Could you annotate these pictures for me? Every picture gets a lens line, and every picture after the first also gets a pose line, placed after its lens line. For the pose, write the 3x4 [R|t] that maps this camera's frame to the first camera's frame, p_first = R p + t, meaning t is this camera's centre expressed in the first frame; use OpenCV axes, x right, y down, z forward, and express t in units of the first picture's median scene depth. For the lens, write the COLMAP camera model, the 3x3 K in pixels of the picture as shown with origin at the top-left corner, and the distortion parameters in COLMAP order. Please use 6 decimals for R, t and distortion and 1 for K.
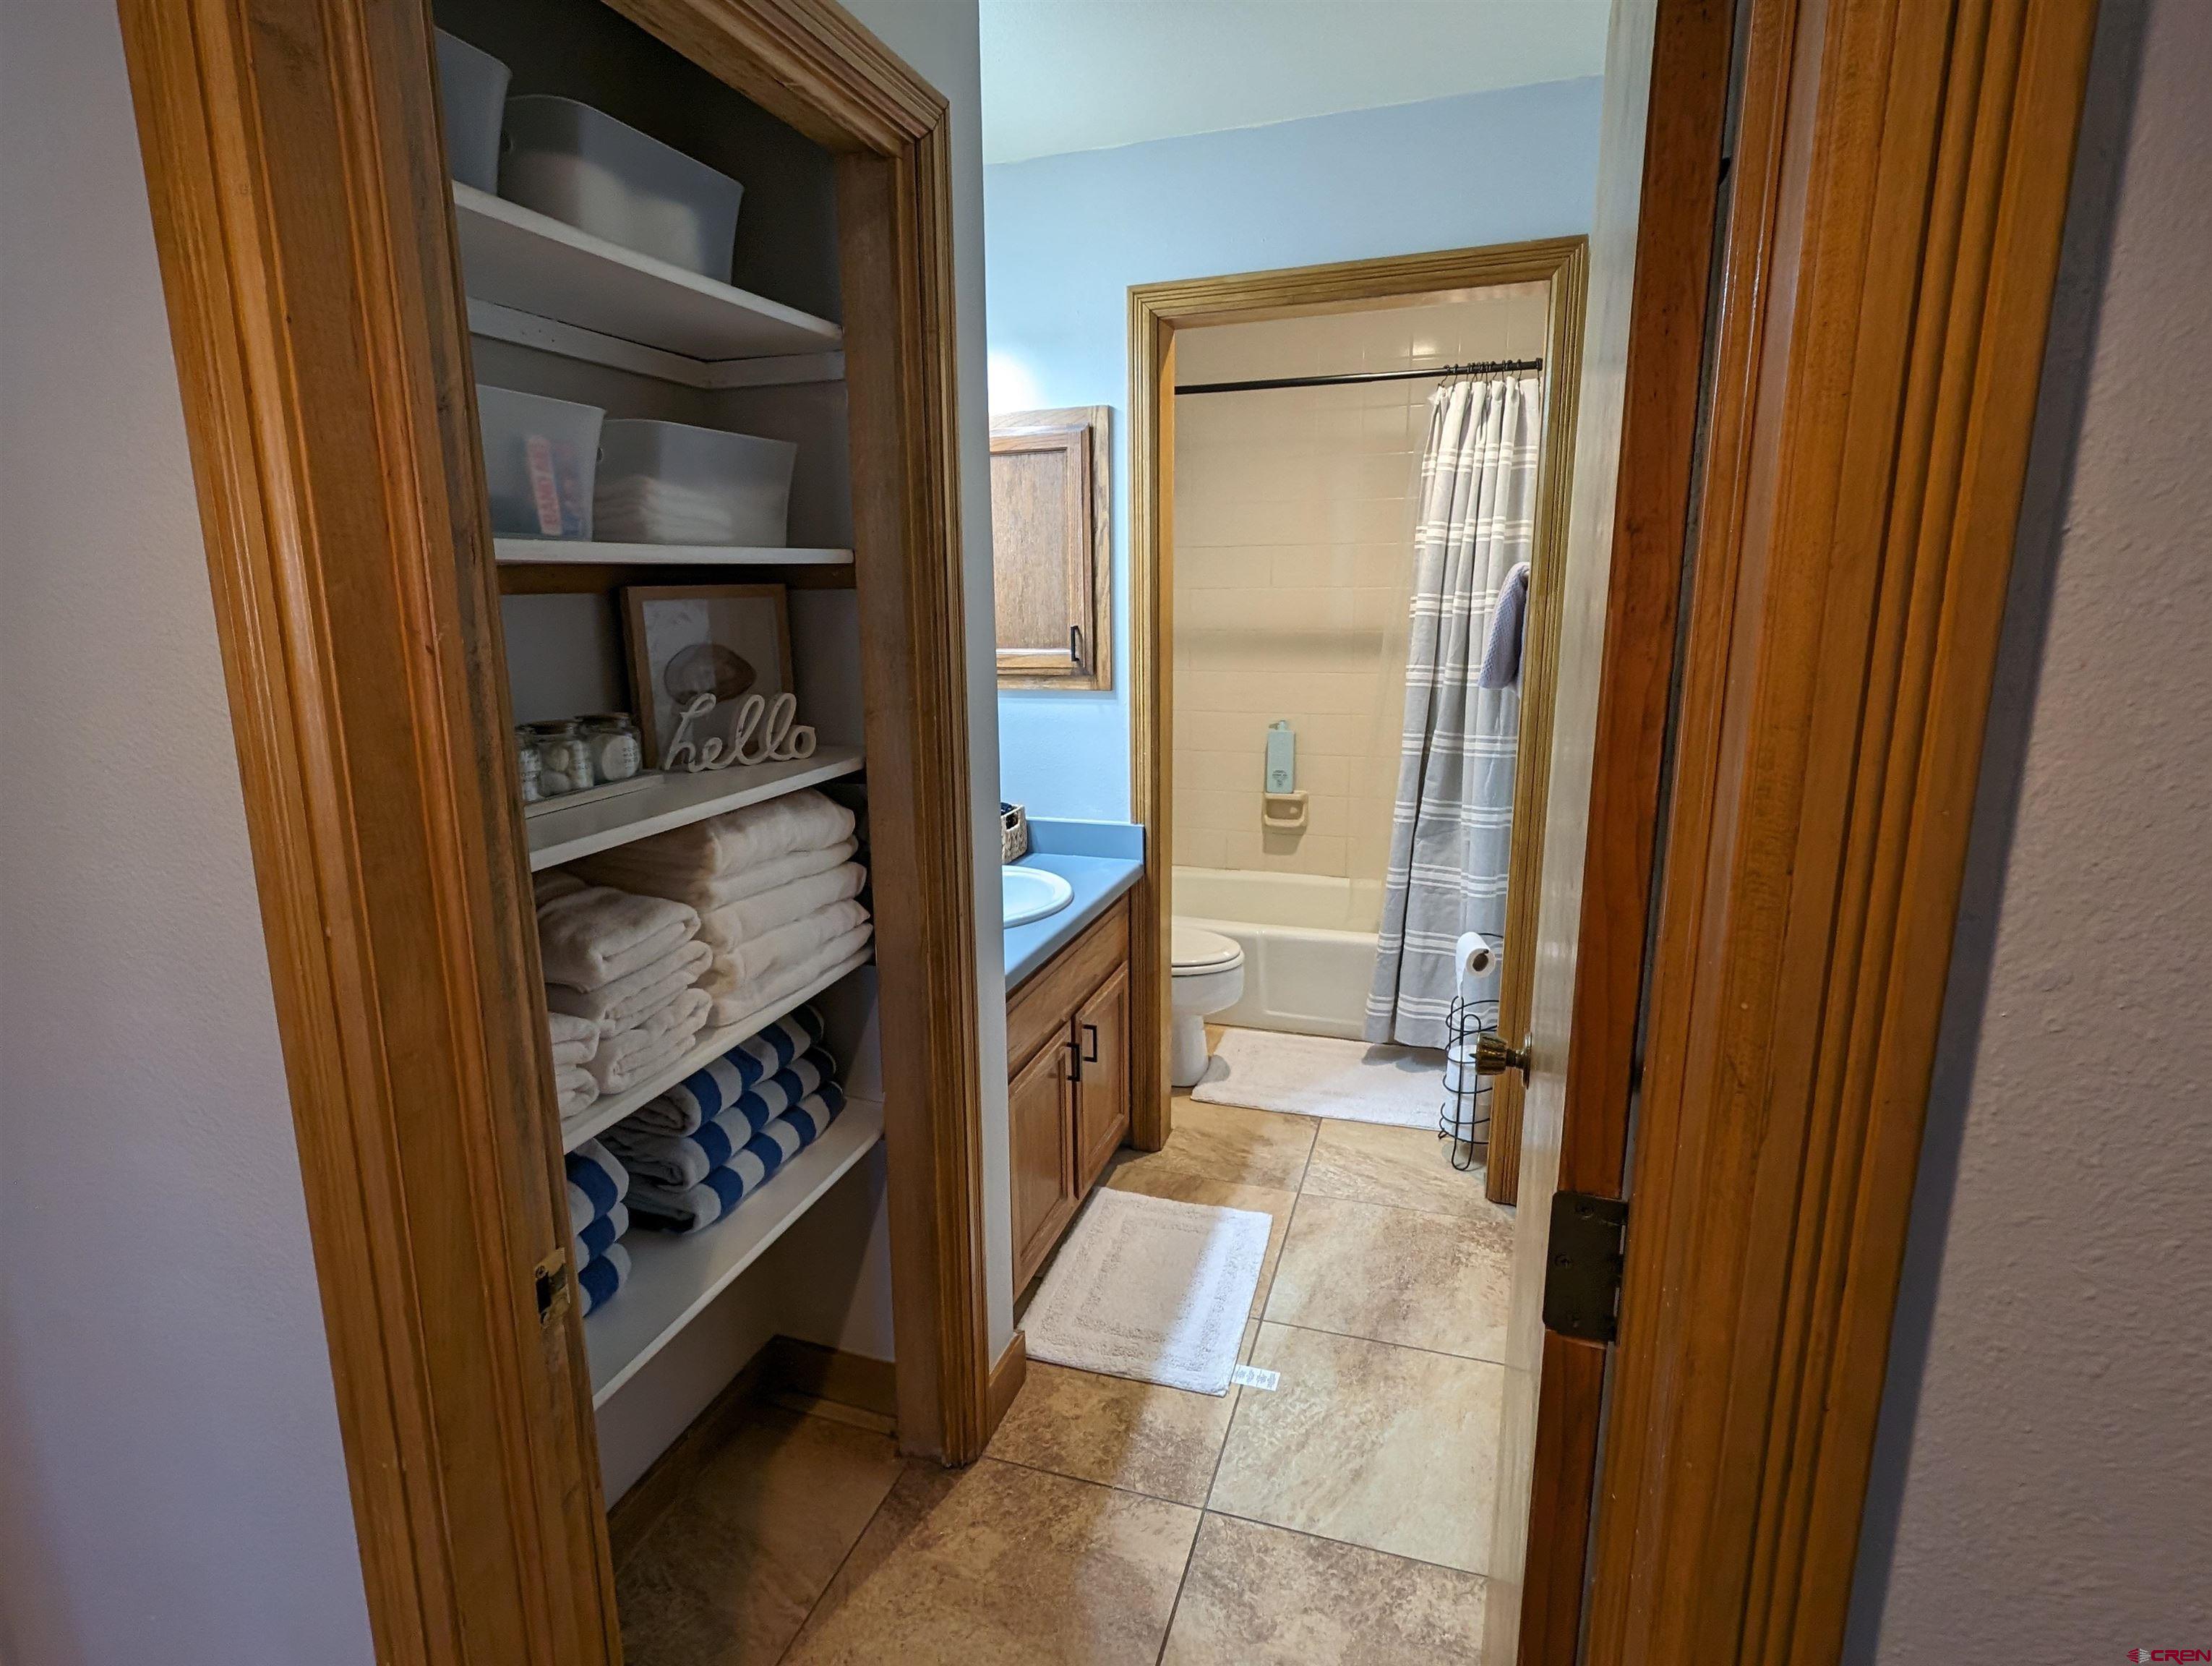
lens RADIAL K [[1127.0, 0, 1092.2], [0, 1127.0, 830.2], [0, 0, 1]] dist [-0.012769, -0.000562]
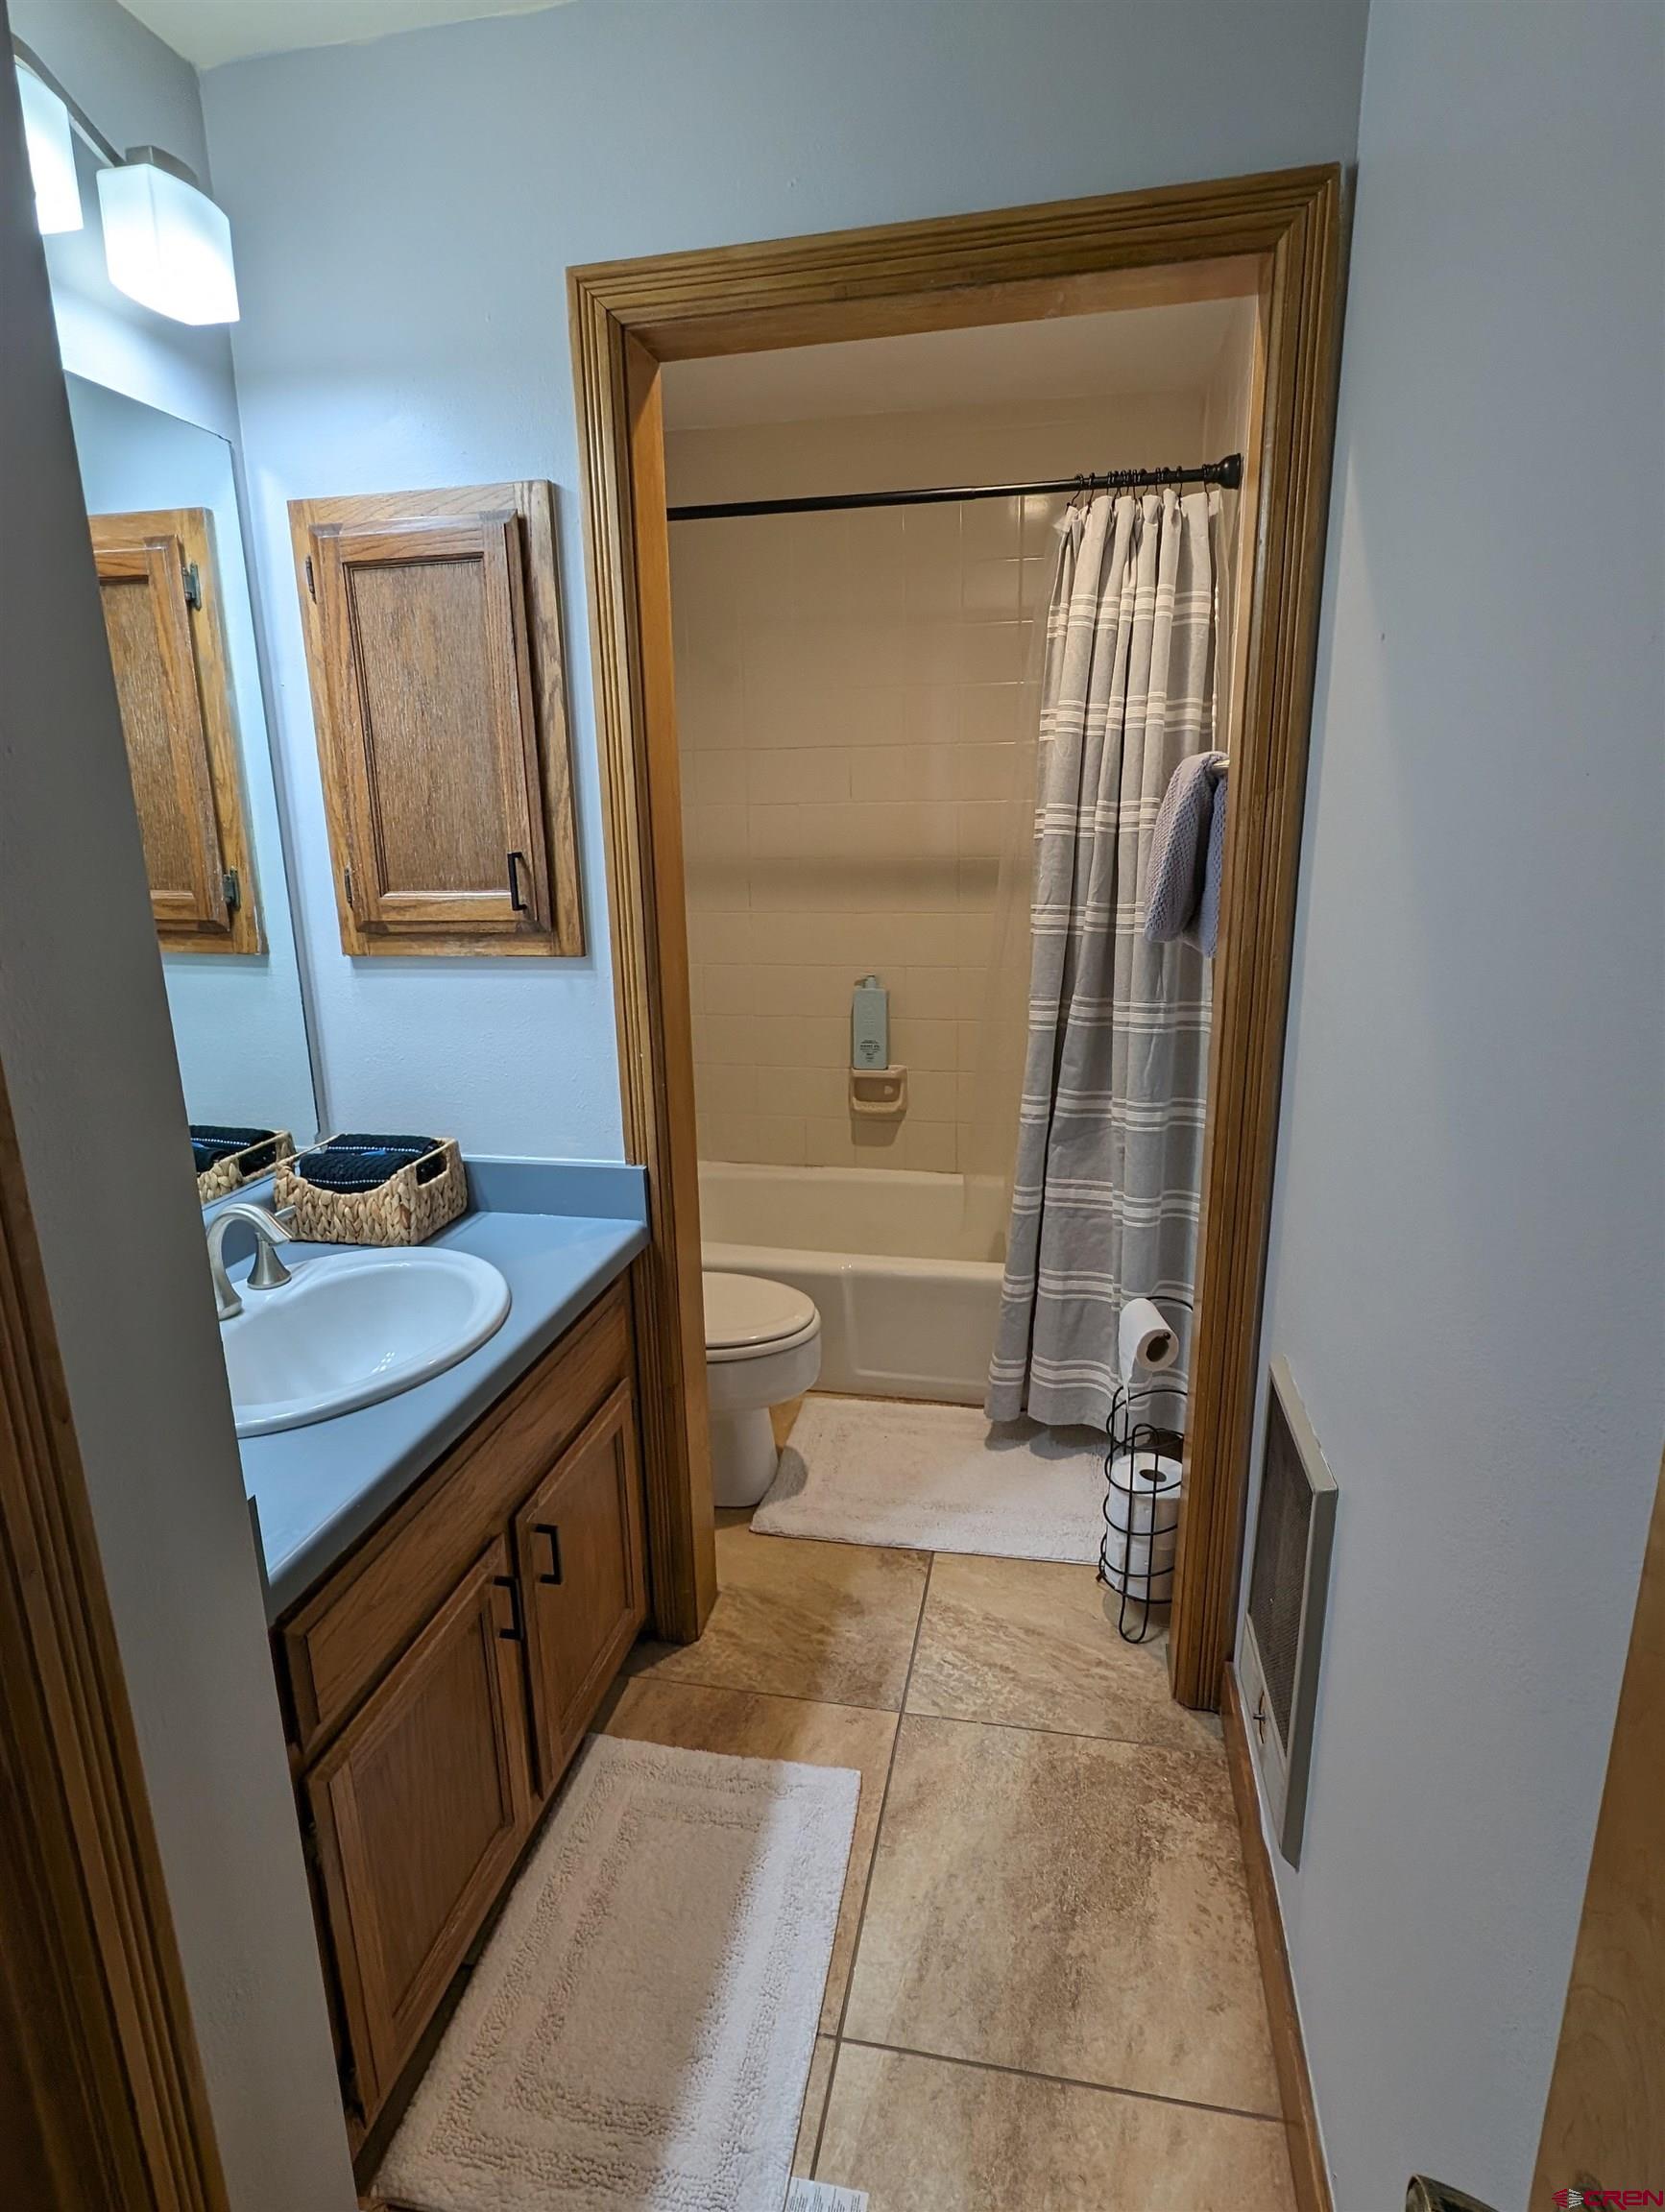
lens RADIAL K [[1126.9, 0, 842.2], [0, 1126.9, 1108.1], [0, 0, 1]] dist [-0.012769, -0.000562]
pose [[0.991974, -0.035944, 0.121224, 0.080468], [0.031129, 0.998658, 0.041380, -0.060644], [-0.122549, -0.037275, 0.991762, 0.356435]]
